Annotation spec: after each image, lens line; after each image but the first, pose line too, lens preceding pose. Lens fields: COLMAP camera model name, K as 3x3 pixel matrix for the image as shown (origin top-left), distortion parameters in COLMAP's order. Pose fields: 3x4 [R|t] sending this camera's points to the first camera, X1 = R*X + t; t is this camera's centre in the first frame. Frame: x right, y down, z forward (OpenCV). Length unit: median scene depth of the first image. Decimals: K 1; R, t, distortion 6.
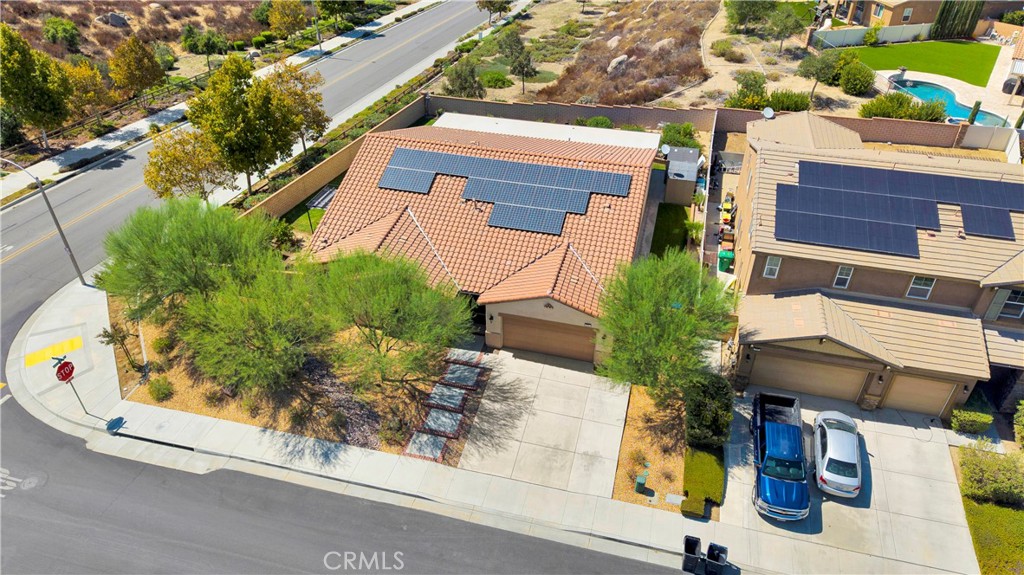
lens RADIAL K [[691.0, 0, 514.8], [0, 691.0, 283.0], [0, 0, 1]] dist [0.040938, -0.051663]
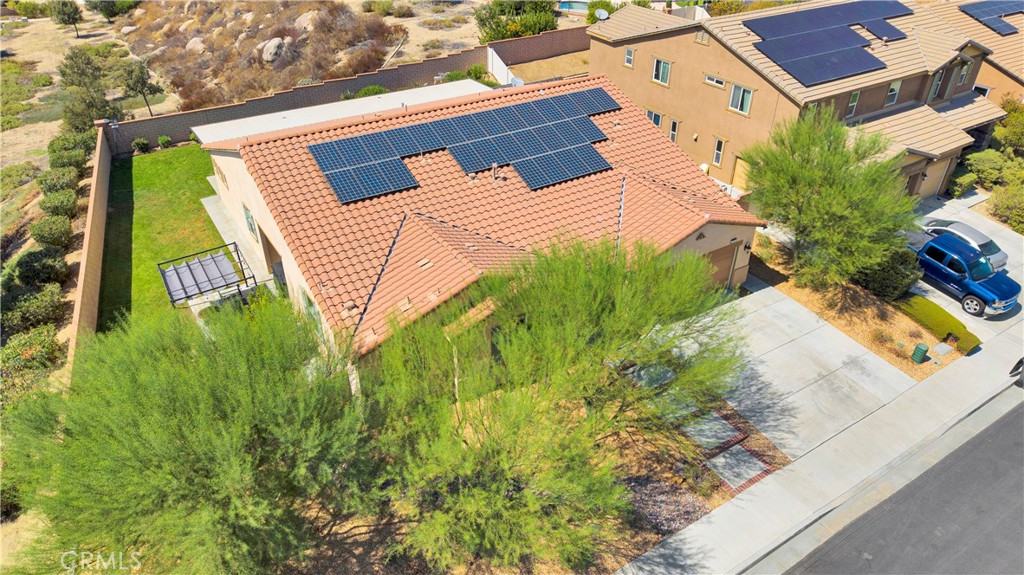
lens RADIAL K [[691.0, 0, 514.8], [0, 691.0, 283.0], [0, 0, 1]] dist [0.040938, -0.051663]
pose [[0.677583, -0.397846, 0.618547, -0.628301], [0.419450, 0.899901, 0.119328, -0.105850], [-0.604106, 0.178595, 0.776634, 0.550861]]
